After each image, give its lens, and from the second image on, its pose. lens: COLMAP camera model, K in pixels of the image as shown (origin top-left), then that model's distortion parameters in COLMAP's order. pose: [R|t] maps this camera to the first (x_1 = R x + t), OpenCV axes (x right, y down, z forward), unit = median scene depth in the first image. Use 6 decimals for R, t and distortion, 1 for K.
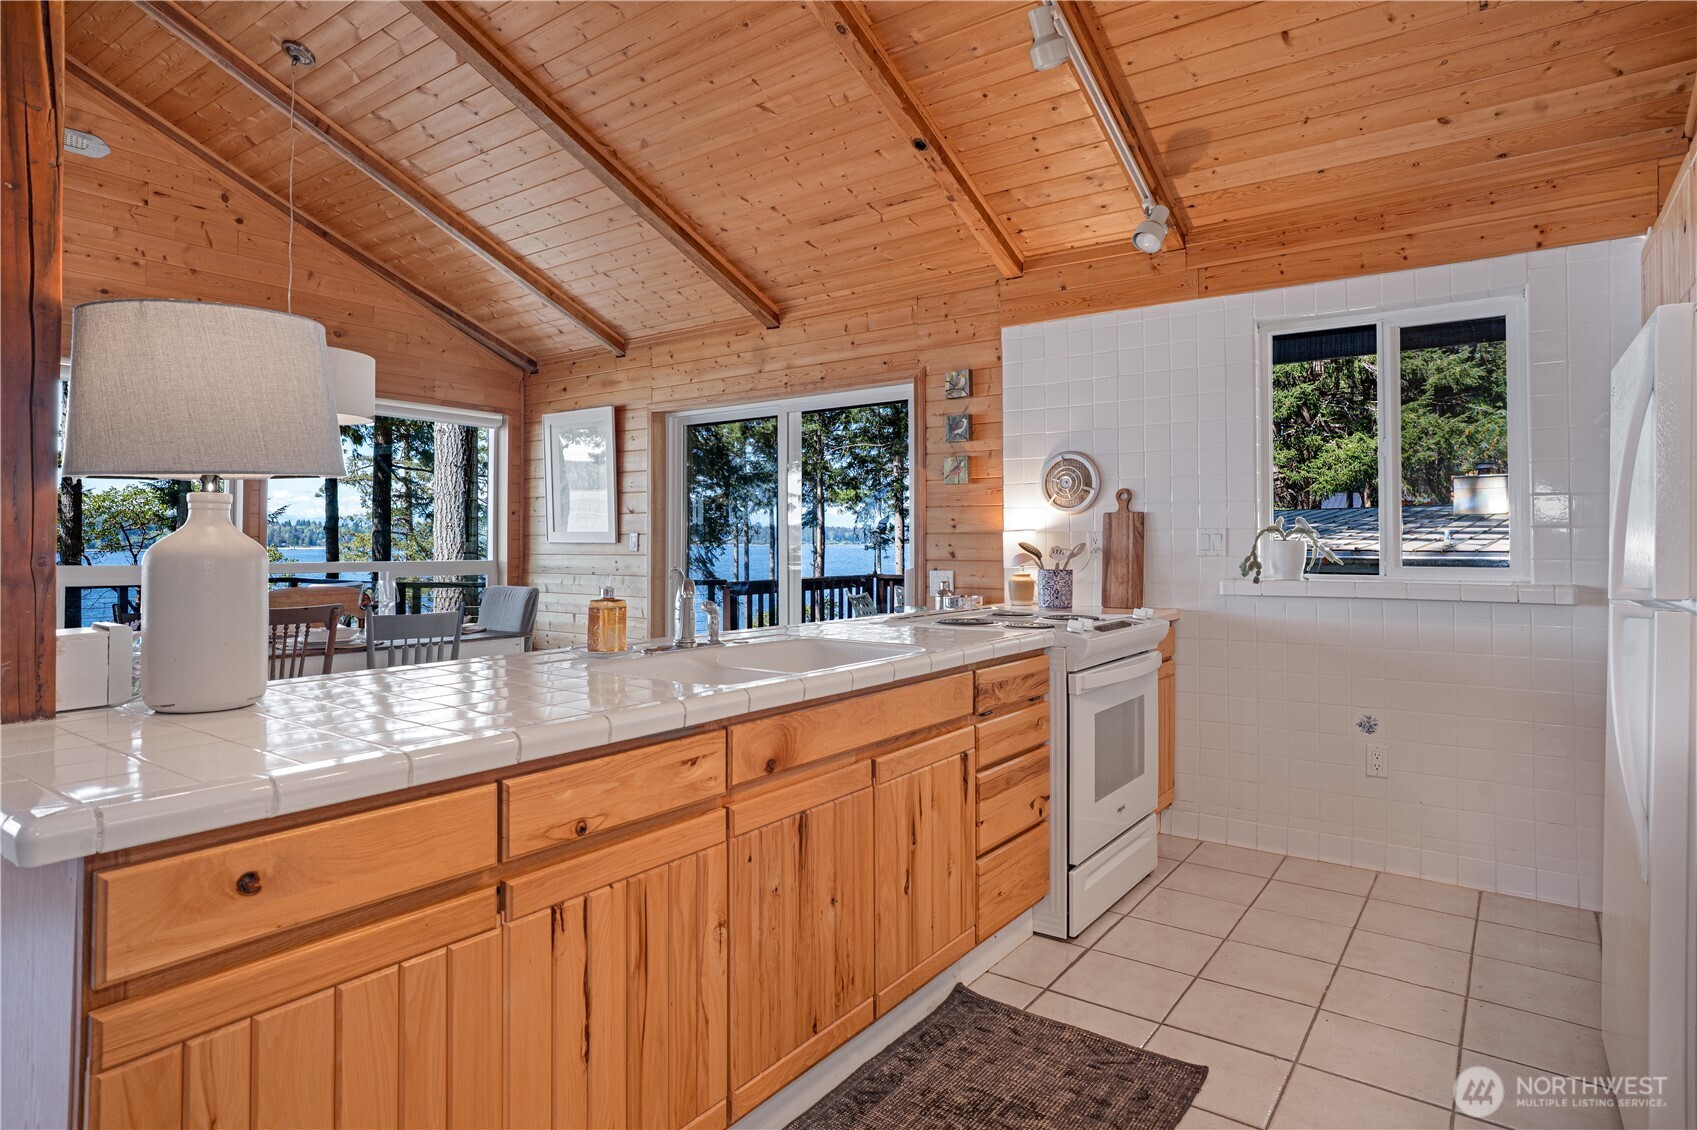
lens RADIAL K [[985.6, 0, 814.8], [0, 985.6, 518.5], [0, 0, 1]] dist [-0.049500, 0.032716]
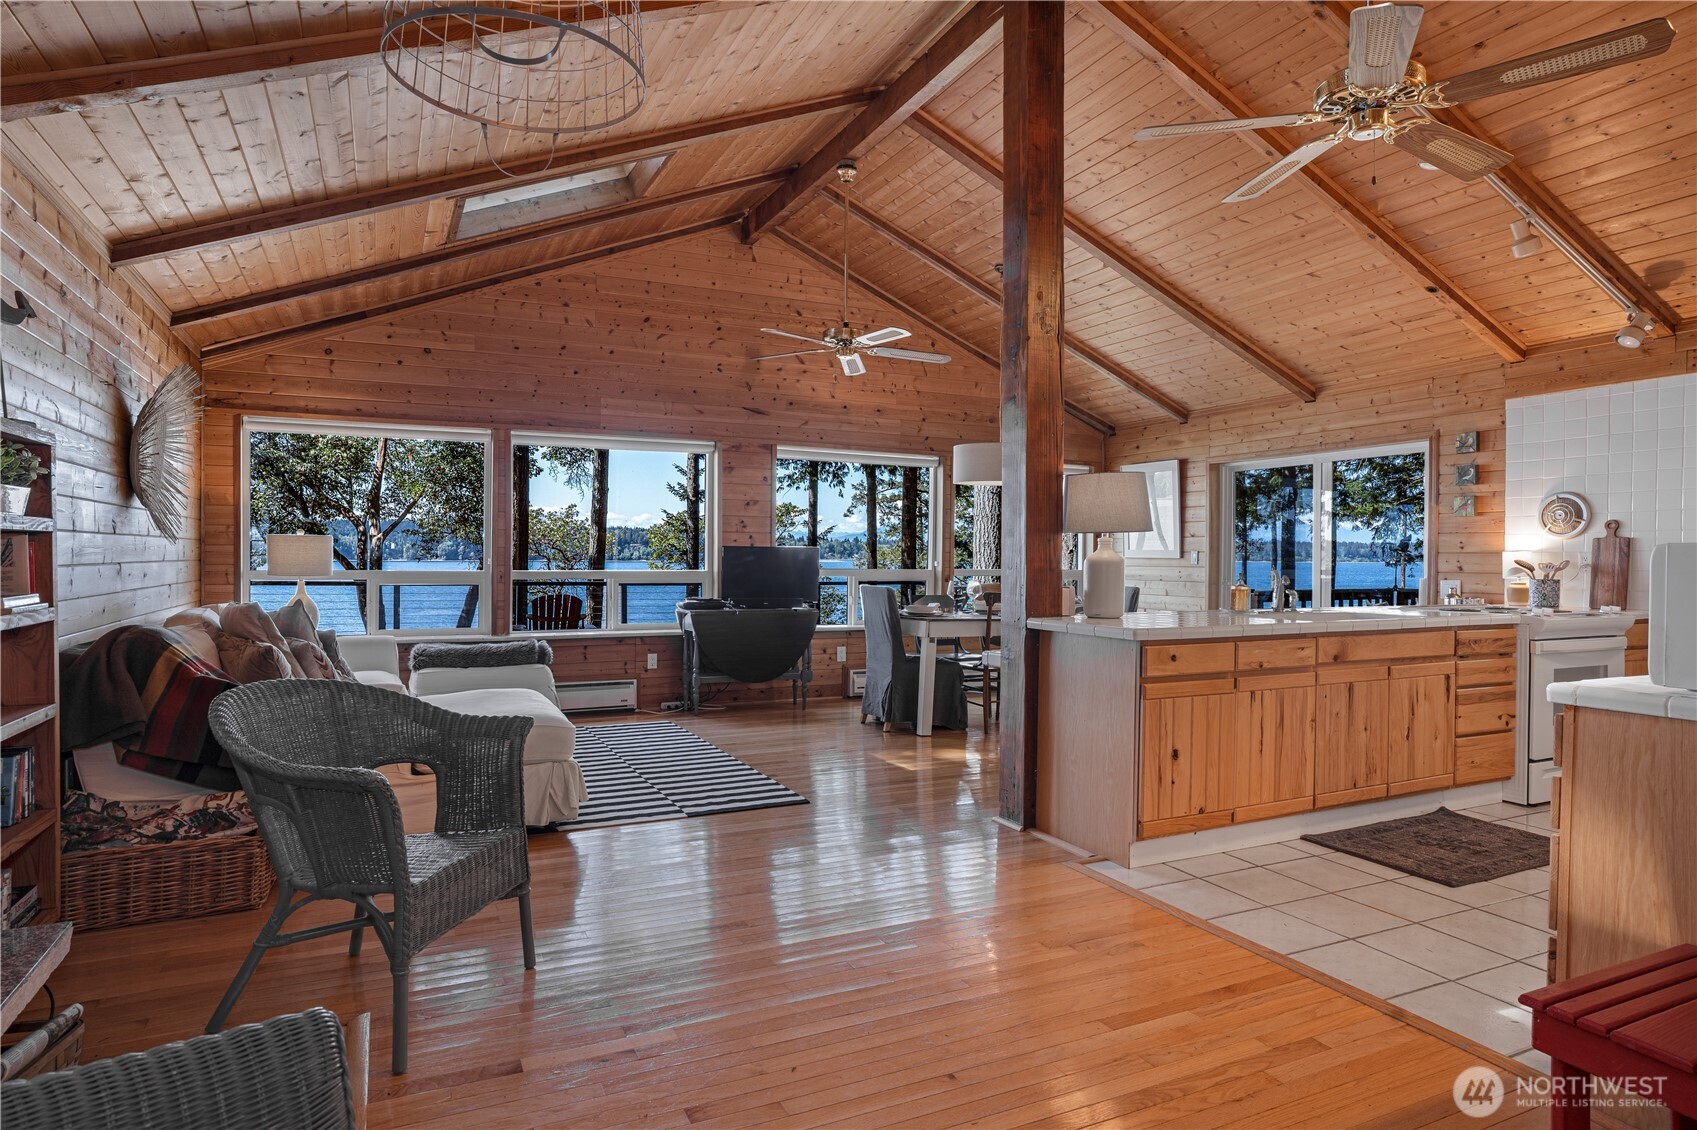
lens RADIAL K [[985.6, 0, 783.6], [0, 985.6, 566.2], [0, 0, 1]] dist [-0.049500, 0.032716]
pose [[0.875388, 0.009865, -0.483321, -0.033527], [0.005929, 0.999497, 0.031139, -0.014537], [0.483385, -0.030124, 0.874889, -0.673147]]
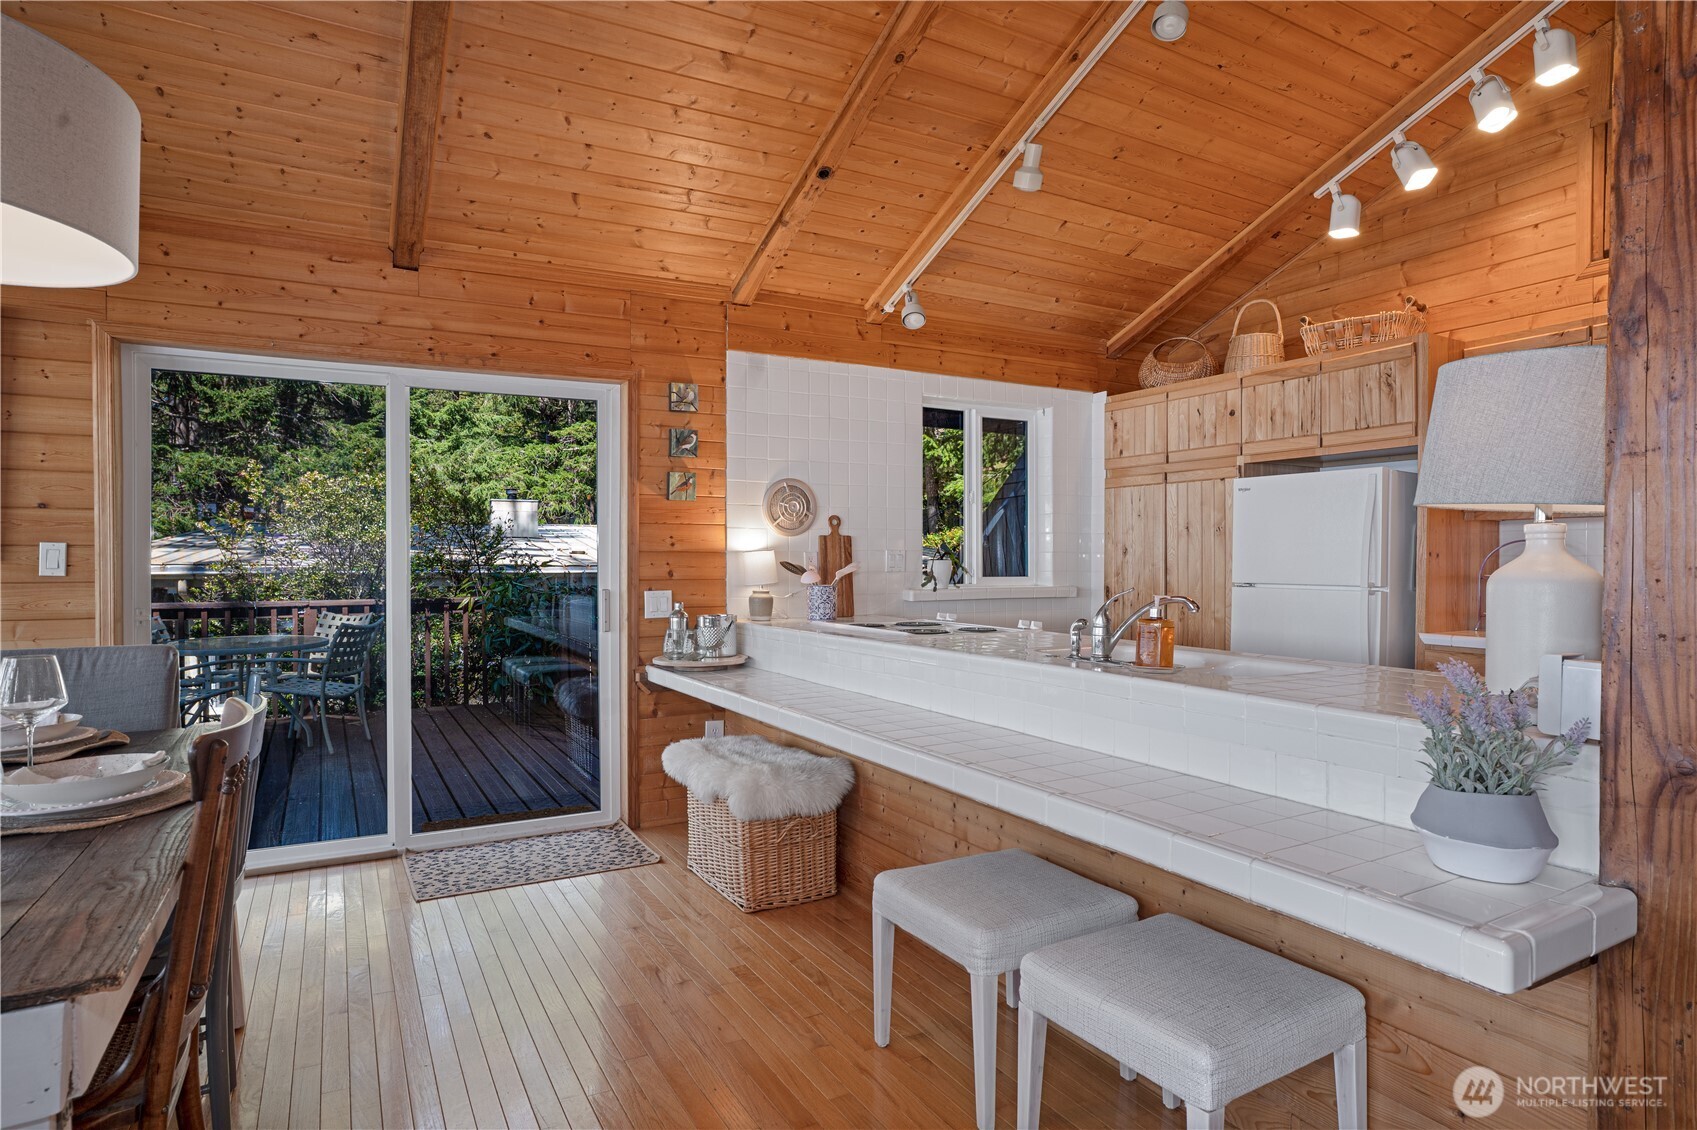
lens RADIAL K [[985.6, 0, 933.5], [0, 985.6, 572.8], [0, 0, 1]] dist [-0.049500, 0.032716]
pose [[0.353229, -0.010890, 0.935473, -0.720232], [-0.024798, 0.999472, 0.020999, 0.010073], [-0.935208, -0.030615, 0.352773, 0.458324]]
